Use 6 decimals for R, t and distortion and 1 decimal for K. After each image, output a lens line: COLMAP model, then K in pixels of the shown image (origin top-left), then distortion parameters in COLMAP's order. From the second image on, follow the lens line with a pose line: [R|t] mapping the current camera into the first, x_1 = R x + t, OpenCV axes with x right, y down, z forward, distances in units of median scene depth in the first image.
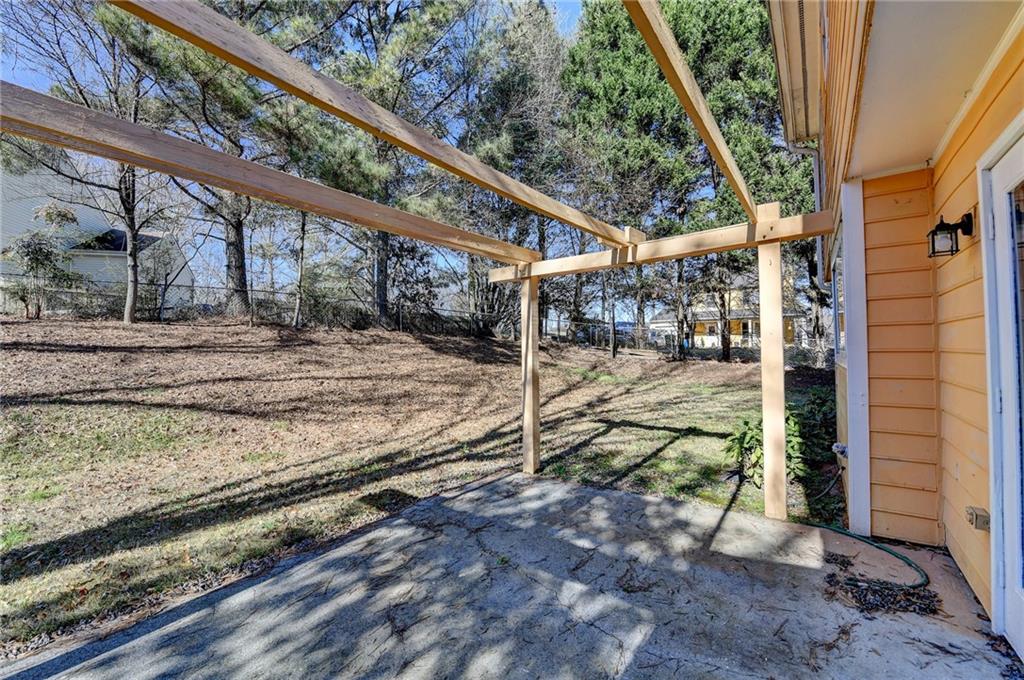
lens RADIAL K [[410.9, 0, 518.4], [0, 410.9, 340.3], [0, 0, 1]] dist [-0.013473, -0.002898]
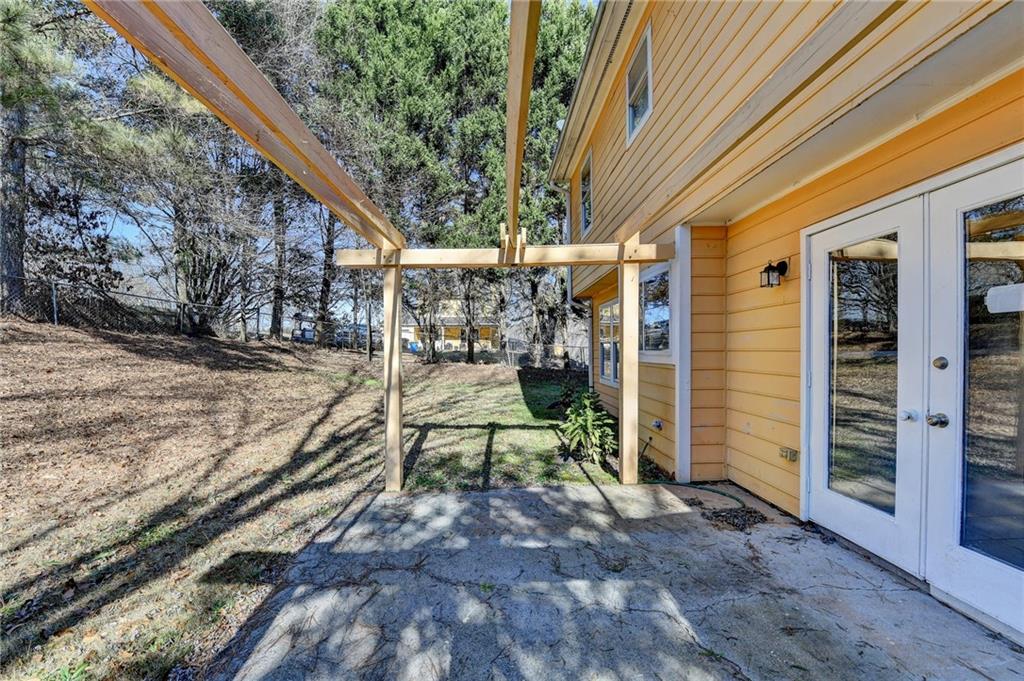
lens RADIAL K [[410.9, 0, 507.1], [0, 410.9, 358.1], [0, 0, 1]] dist [-0.013473, -0.002898]
pose [[0.792480, -0.007696, 0.609849, -0.324521], [-0.012850, 0.999488, 0.029311, 0.012372], [-0.609762, -0.031065, 0.791975, 0.178128]]
